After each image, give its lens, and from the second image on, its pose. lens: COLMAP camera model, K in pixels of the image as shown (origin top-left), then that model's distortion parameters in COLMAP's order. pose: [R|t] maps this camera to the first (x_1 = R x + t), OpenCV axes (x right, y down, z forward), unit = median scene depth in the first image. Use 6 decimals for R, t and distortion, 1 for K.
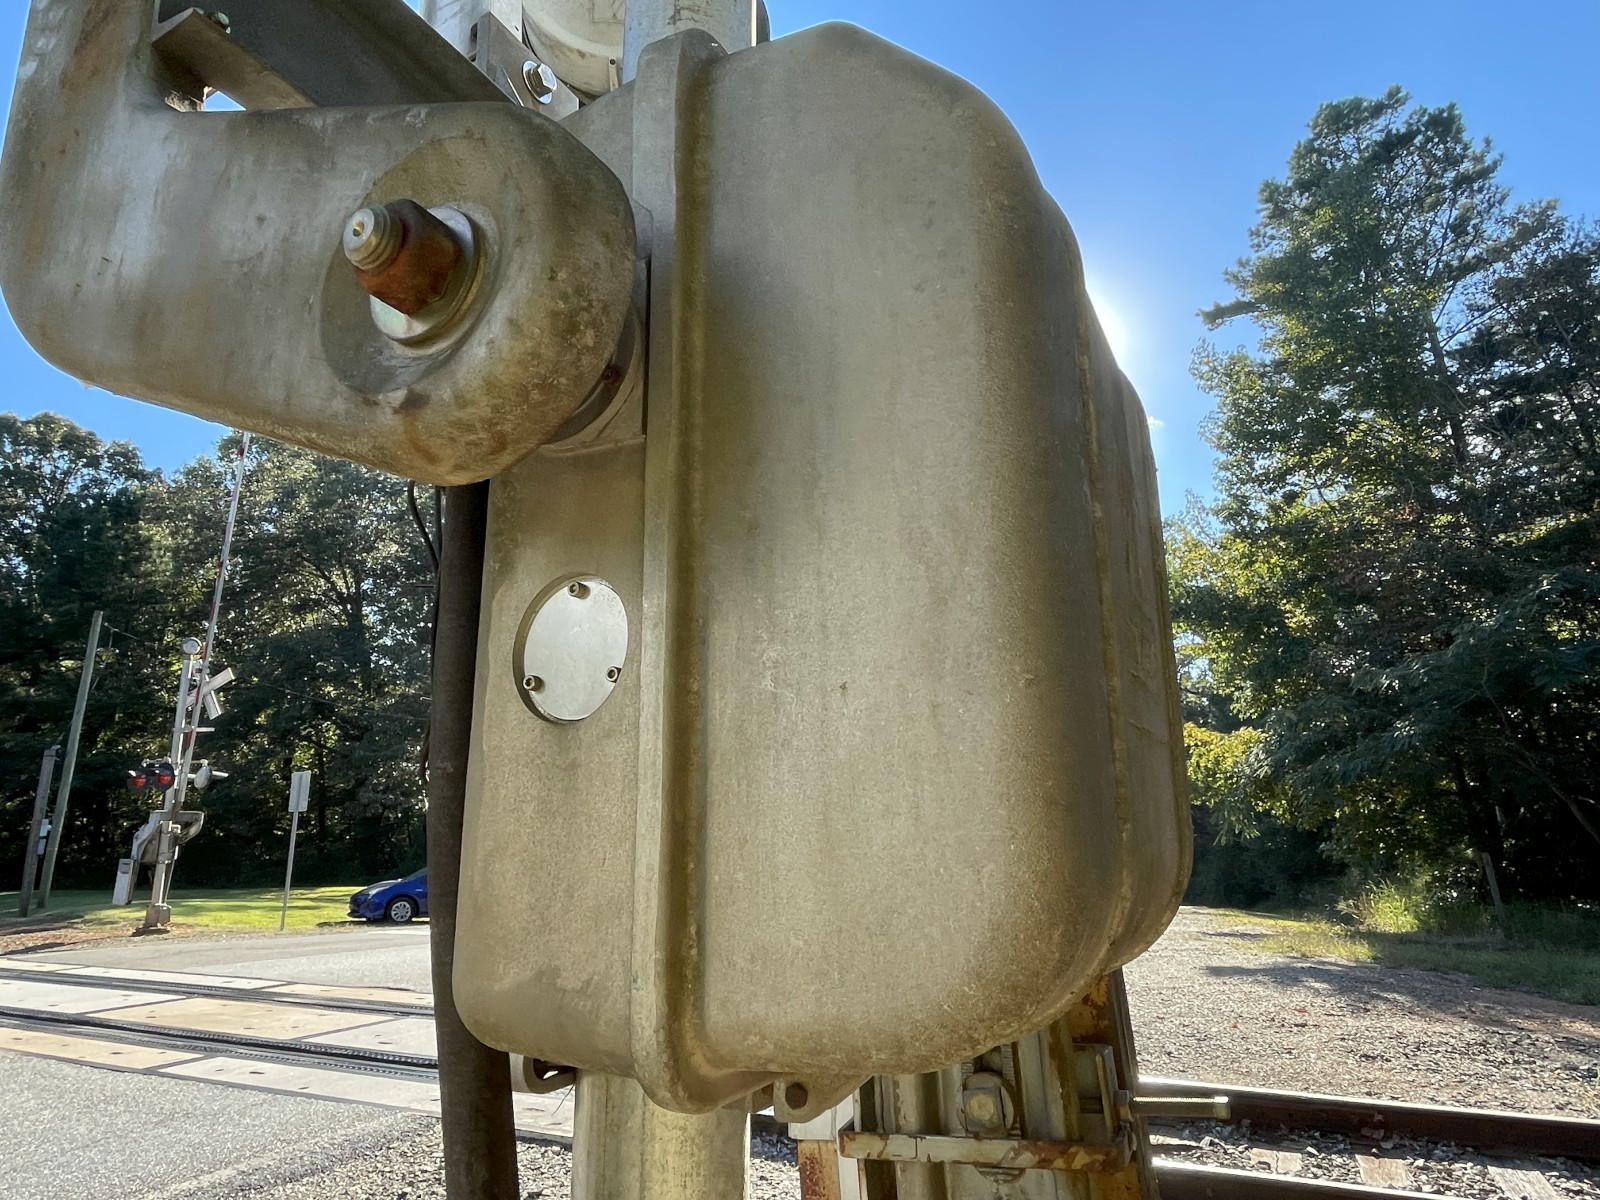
lens RADIAL K [[955.5, 0, 800.0], [0, 955.5, 600.0], [0, 0, 1]] dist [-0.002820, -0.000482]
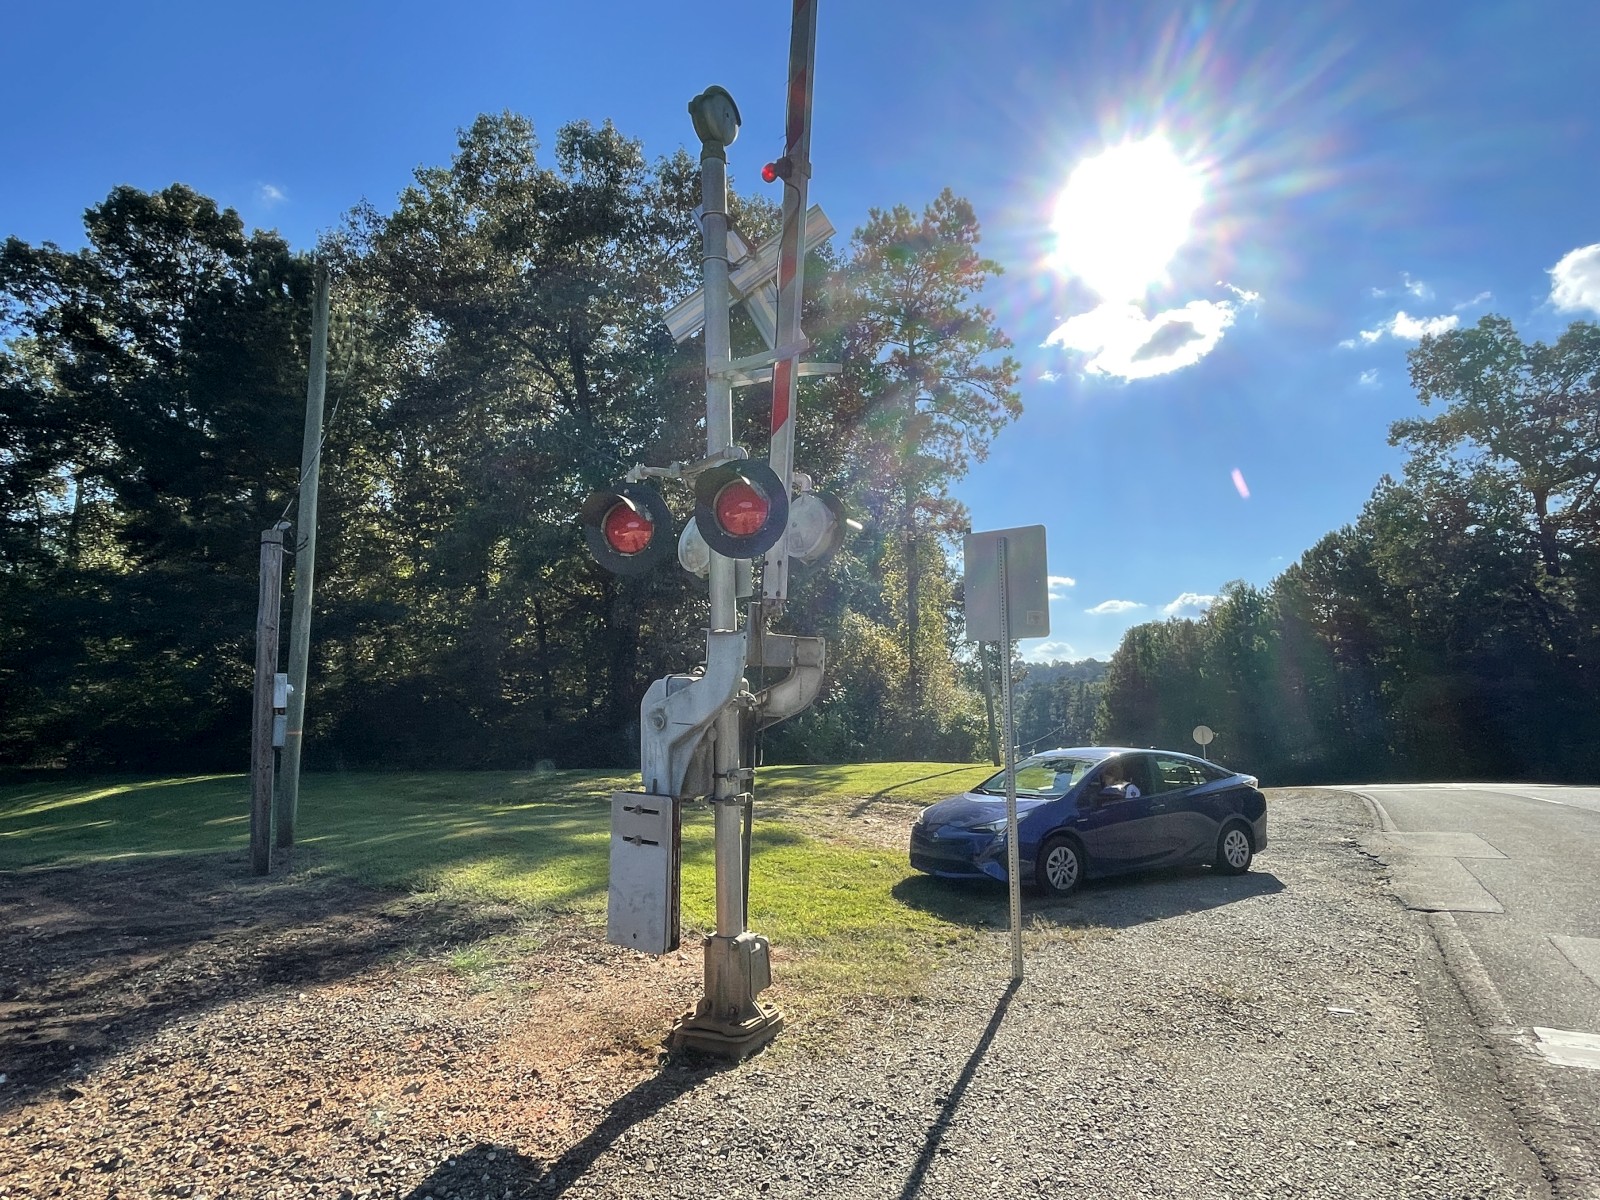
lens RADIAL K [[901.5, 0, 800.0], [0, 901.5, 600.0], [0, 0, 1]] dist [0.000097, -0.000546]
pose [[0.996619, -0.012188, -0.081258, -0.480207], [0.022986, 0.990808, 0.133308, 0.135775], [0.078886, -0.134725, 0.987738, 0.563403]]
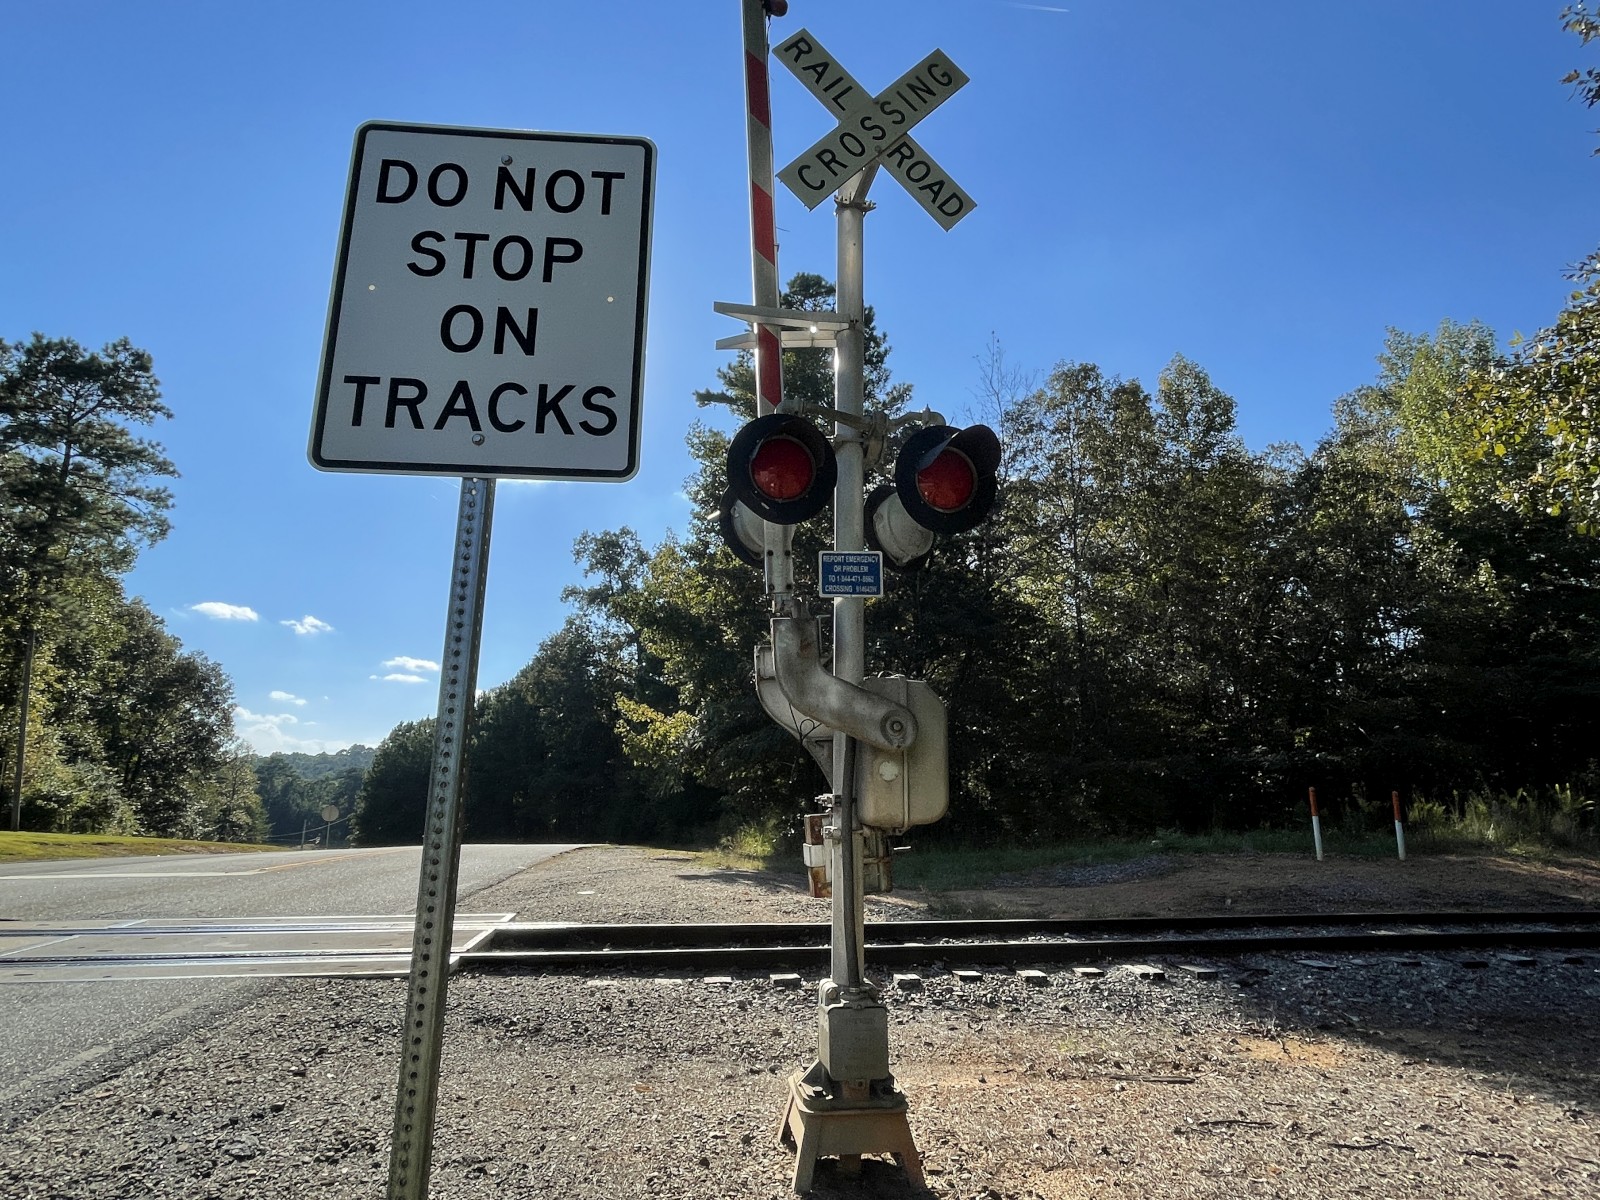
lens RADIAL K [[862.2, 0, 800.0], [0, 862.2, 600.0], [0, 0, 1]] dist [0.000523, -0.001313]
pose [[0.812805, 0.145831, 0.563987, -0.114444], [-0.162551, 0.986481, -0.020810, -0.024785], [-0.559397, -0.074762, 0.825521, -0.097250]]
